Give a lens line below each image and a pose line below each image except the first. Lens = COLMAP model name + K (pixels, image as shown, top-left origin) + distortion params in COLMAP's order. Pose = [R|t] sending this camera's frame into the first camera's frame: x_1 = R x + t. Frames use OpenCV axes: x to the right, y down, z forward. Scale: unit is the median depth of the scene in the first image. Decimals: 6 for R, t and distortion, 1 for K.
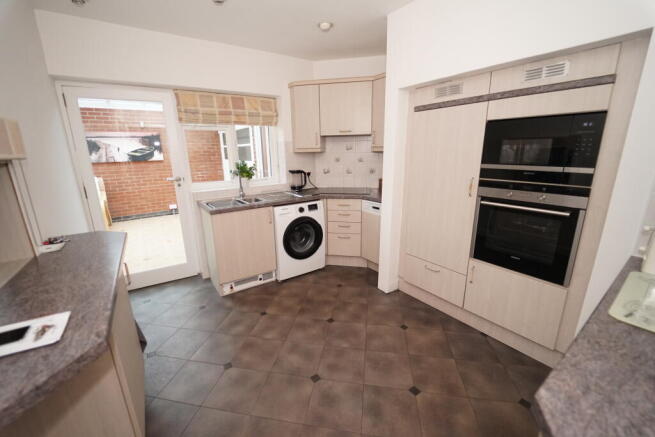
lens RADIAL K [[264.4, 0, 325.5], [0, 264.4, 218.7], [0, 0, 1]] dist [-0.024959, 0.000076]
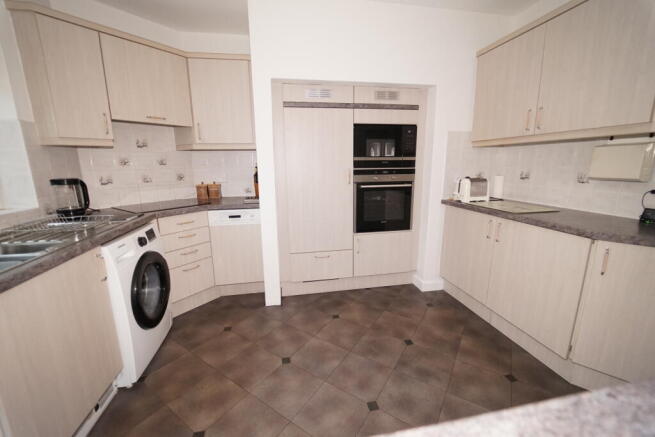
lens RADIAL K [[264.4, 0, 325.5], [0, 264.4, 218.7], [0, 0, 1]] dist [-0.024959, 0.000076]
pose [[0.410043, -0.169835, 0.896114, -0.615487], [0.231471, 0.969720, 0.077869, -0.047127], [-0.882205, 0.175494, 0.436939, 0.568036]]
